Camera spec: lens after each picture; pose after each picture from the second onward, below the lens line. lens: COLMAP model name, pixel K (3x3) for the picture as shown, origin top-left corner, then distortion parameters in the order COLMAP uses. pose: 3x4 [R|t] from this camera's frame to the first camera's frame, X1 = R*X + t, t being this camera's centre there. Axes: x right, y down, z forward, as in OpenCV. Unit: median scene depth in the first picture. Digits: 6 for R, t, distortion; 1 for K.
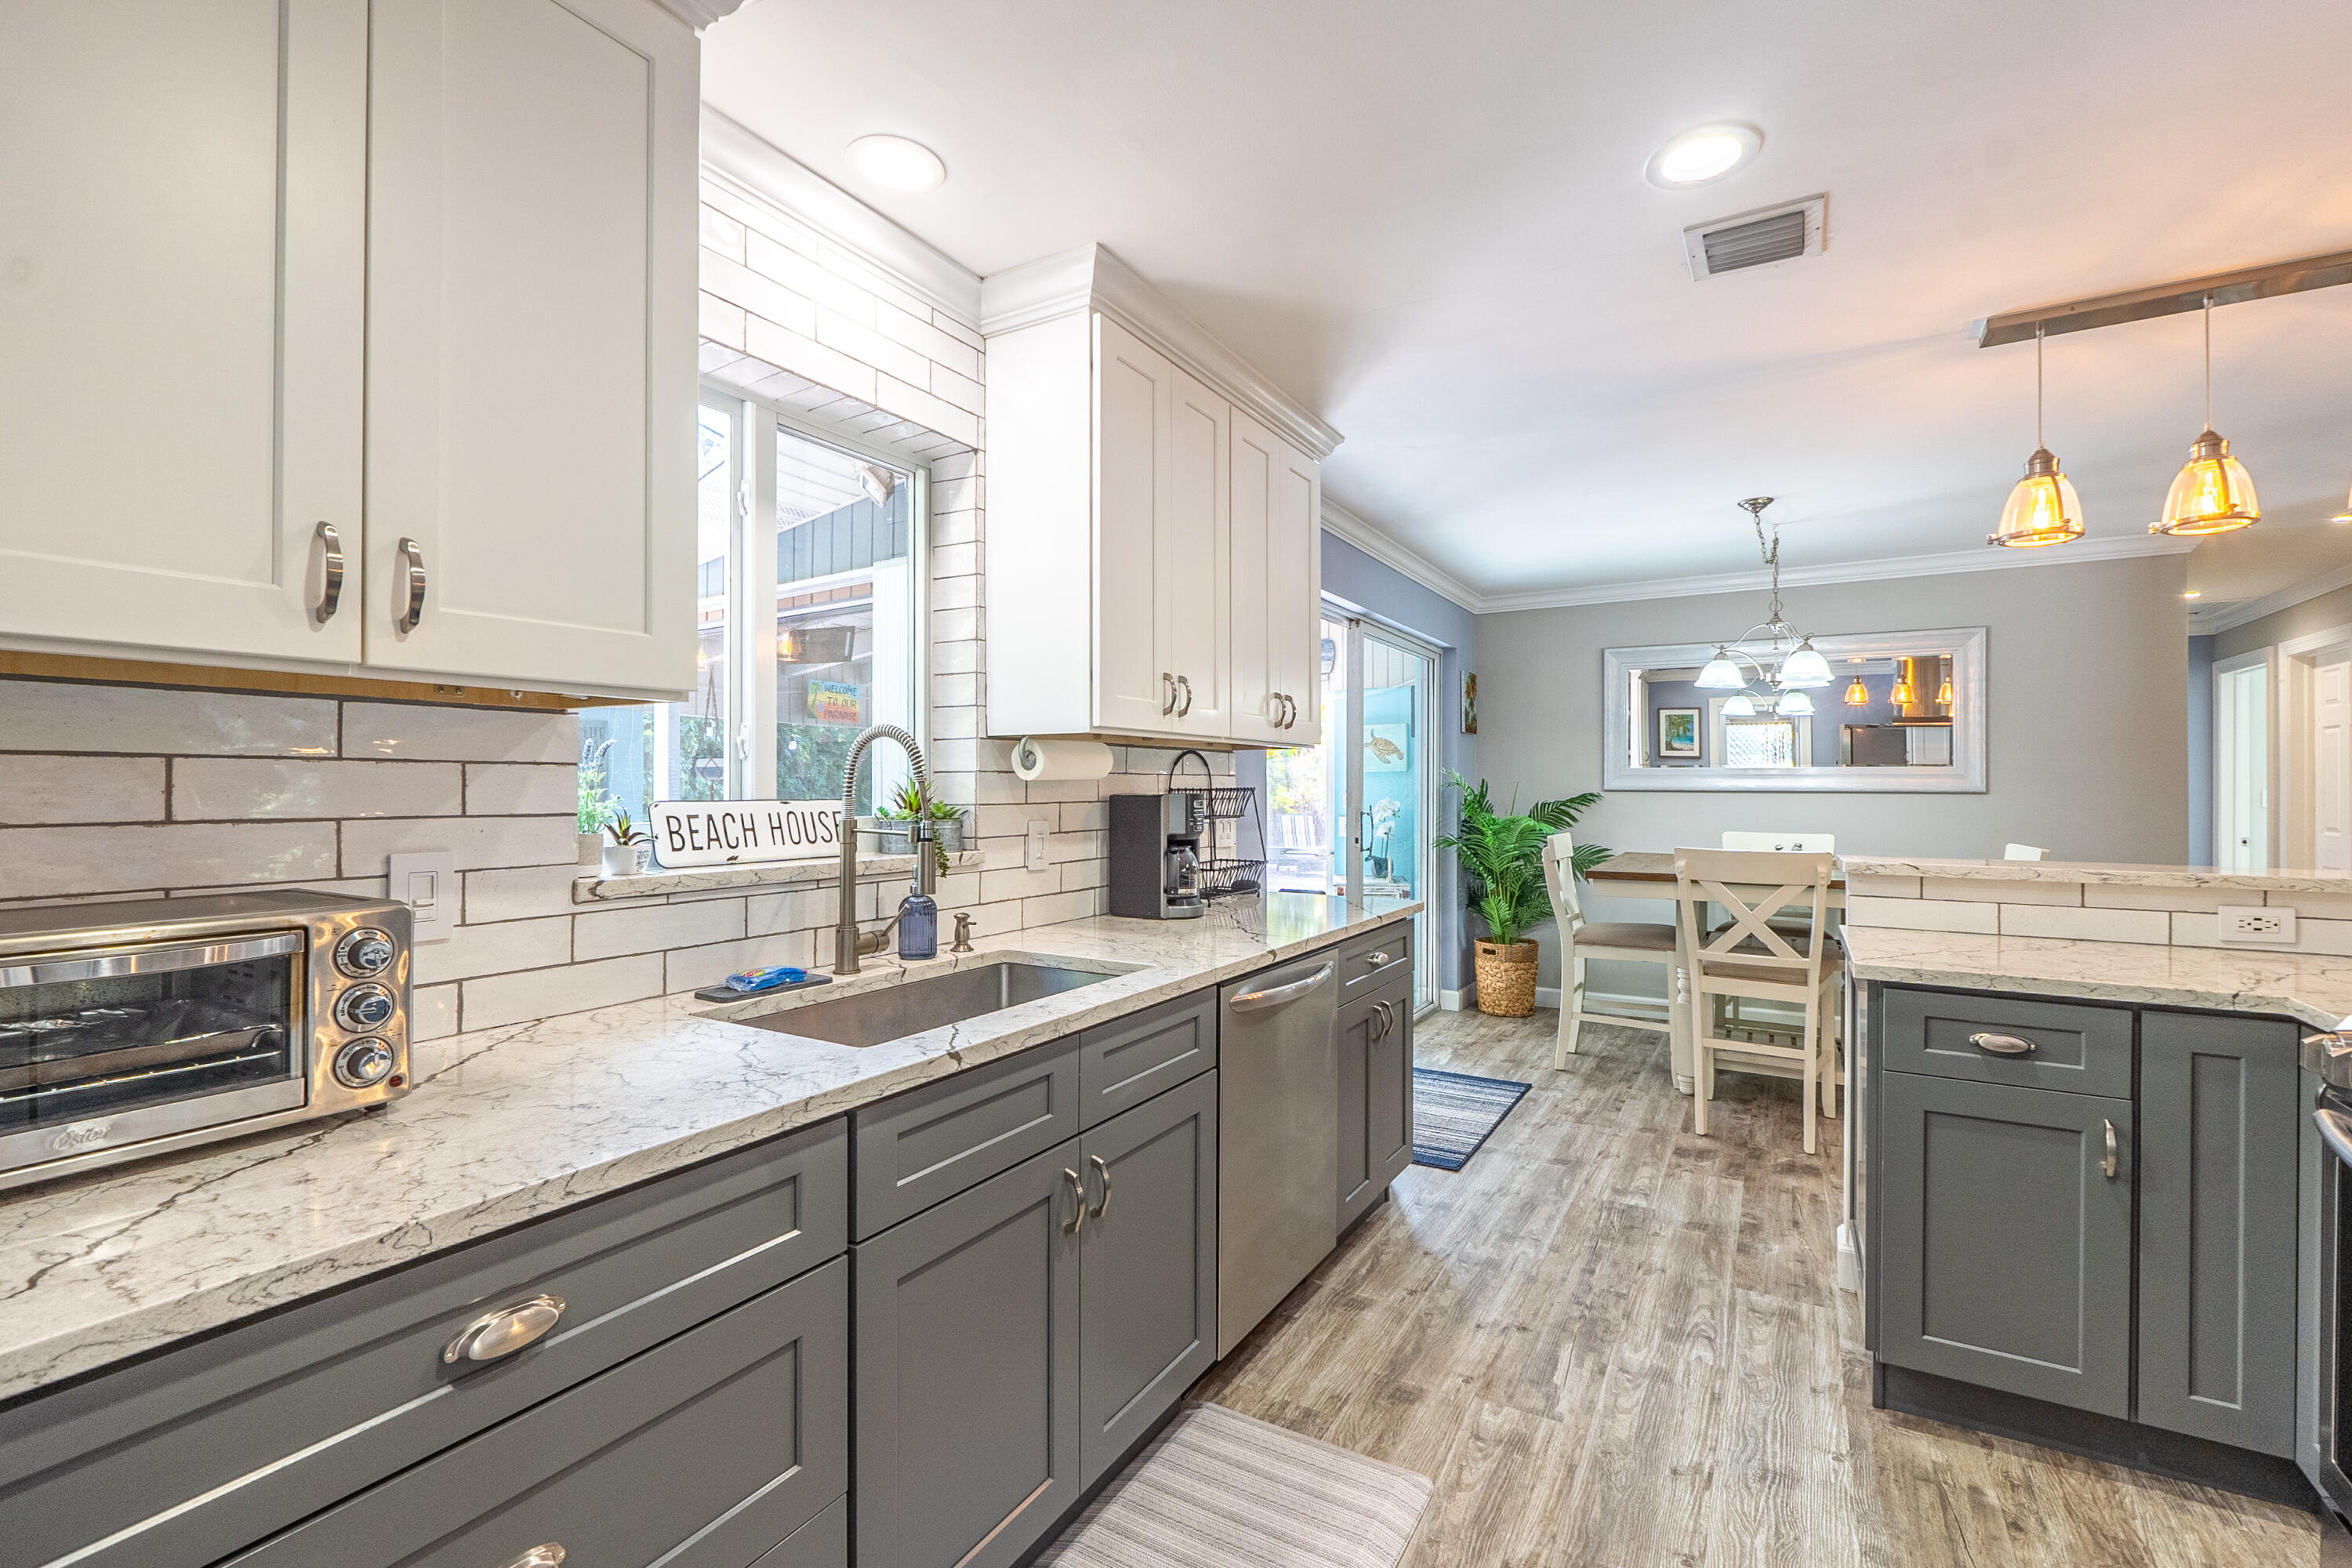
lens RADIAL K [[1031.7, 0, 1176.0], [0, 1031.7, 784.0], [0, 0, 1]] dist [-0.001100, -0.001699]
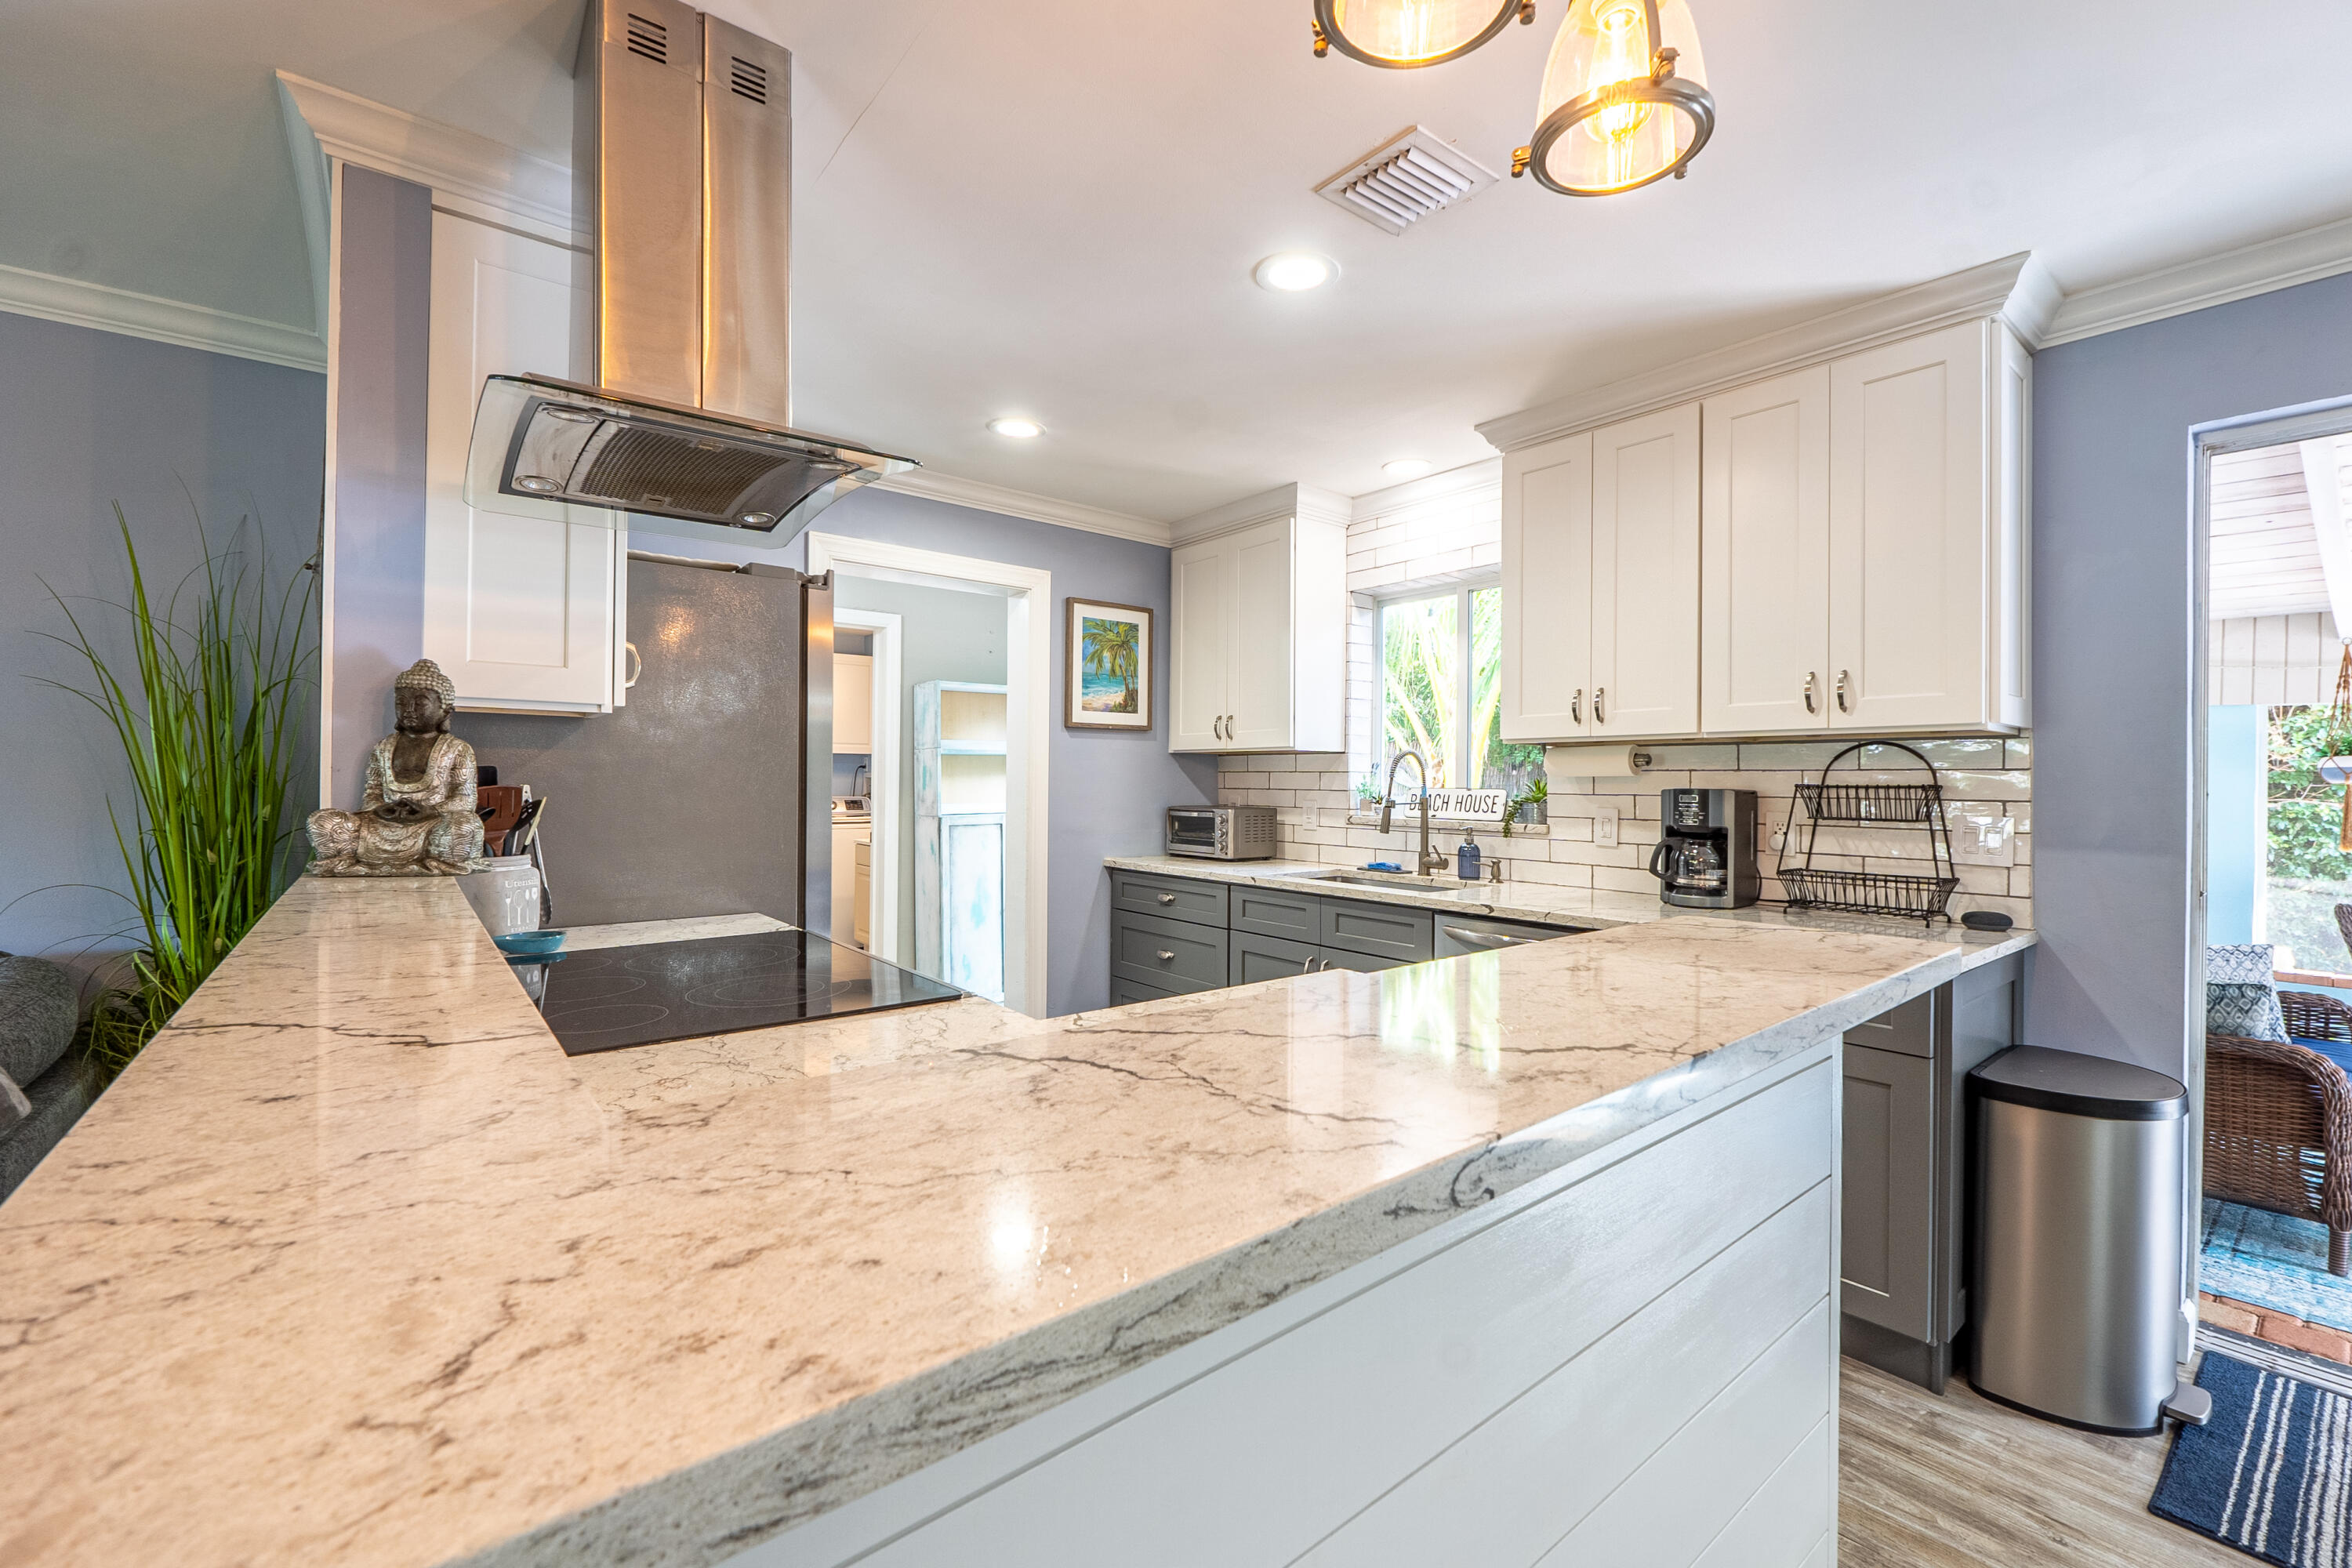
lens RADIAL K [[986.2, 0, 1203.4], [0, 986.2, 779.1], [0, 0, 1]] dist [-0.003591, 0.000013]
pose [[-0.340750, -0.008513, -0.940116, 1.317022], [-0.009172, 0.999942, -0.005730, 0.011575], [0.940109, 0.006670, -0.340808, 1.027995]]
